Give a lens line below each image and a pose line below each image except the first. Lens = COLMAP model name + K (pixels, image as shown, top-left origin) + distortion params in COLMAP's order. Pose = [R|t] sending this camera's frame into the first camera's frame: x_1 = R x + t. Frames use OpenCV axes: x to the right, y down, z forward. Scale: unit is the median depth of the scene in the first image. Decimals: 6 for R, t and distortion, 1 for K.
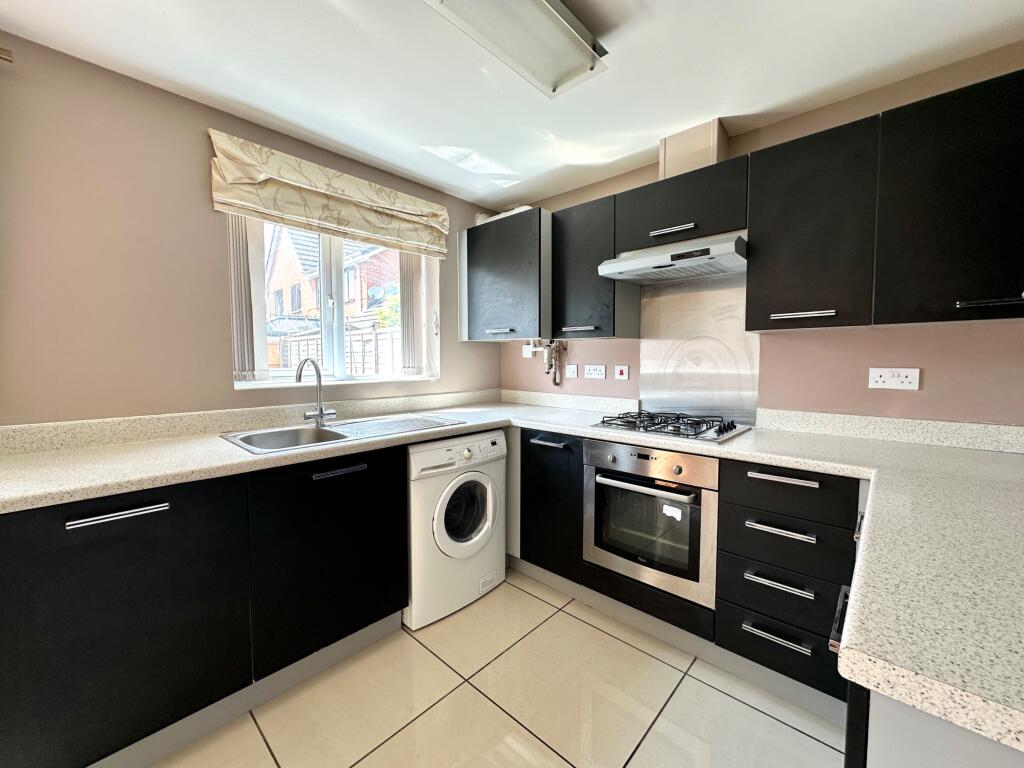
lens RADIAL K [[413.6, 0, 513.9], [0, 413.6, 382.3], [0, 0, 1]] dist [-0.006648, -0.000276]
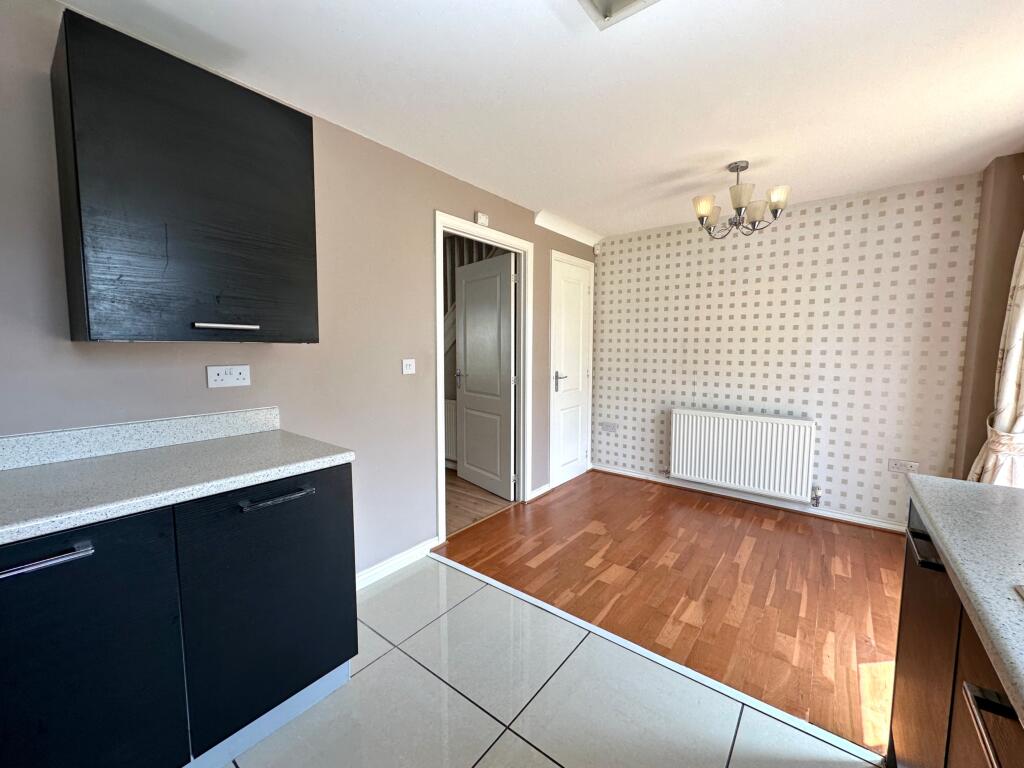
lens RADIAL K [[413.6, 0, 510.0], [0, 413.6, 383.3], [0, 0, 1]] dist [-0.006648, -0.000276]
pose [[-0.996681, 0.008119, -0.081004, 0.196493], [-0.003436, 0.989932, 0.141504, -0.106837], [0.081337, 0.141313, -0.986618, 1.578250]]
